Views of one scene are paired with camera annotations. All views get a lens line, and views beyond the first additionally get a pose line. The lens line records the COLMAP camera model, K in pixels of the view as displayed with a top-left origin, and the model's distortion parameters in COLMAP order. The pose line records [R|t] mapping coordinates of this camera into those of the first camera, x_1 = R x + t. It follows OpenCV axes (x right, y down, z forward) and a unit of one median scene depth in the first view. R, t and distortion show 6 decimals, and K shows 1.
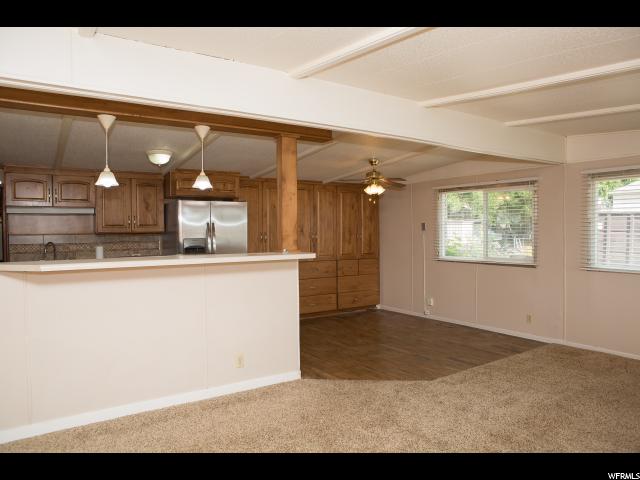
lens RADIAL K [[449.1, 0, 314.5], [0, 449.1, 245.9], [0, 0, 1]] dist [-0.088574, 0.061790]
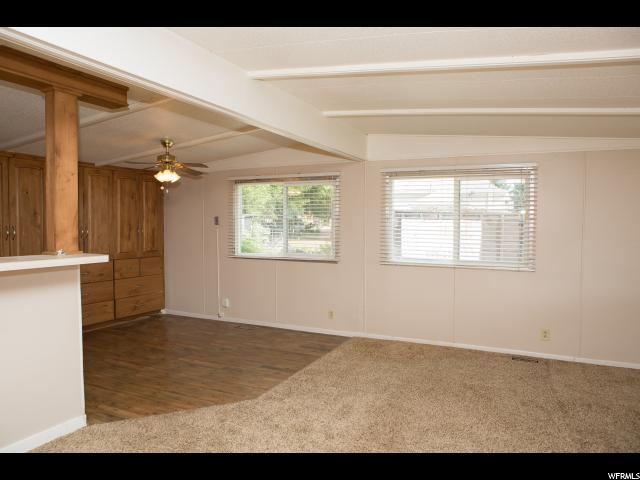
lens RADIAL K [[449.1, 0, 321.4], [0, 449.1, 239.6], [0, 0, 1]] dist [-0.088574, 0.061790]
pose [[0.860317, -0.007425, 0.509705, -0.049742], [0.007875, 0.999968, 0.001274, -0.005309], [-0.509699, 0.002918, 0.860348, 0.145736]]
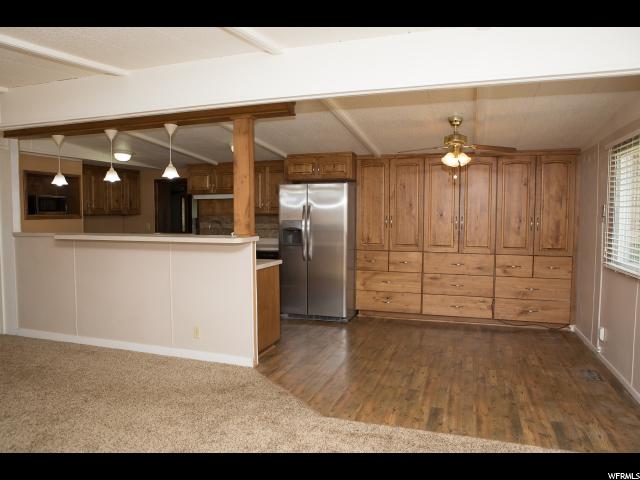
lens RADIAL K [[449.1, 0, 294.2], [0, 449.1, 248.0], [0, 0, 1]] dist [-0.088574, 0.061790]
pose [[0.594100, 0.071460, -0.801211, 0.633836], [-0.033795, 0.997384, 0.063897, -0.021371], [0.803681, -0.010884, 0.594961, 0.400663]]
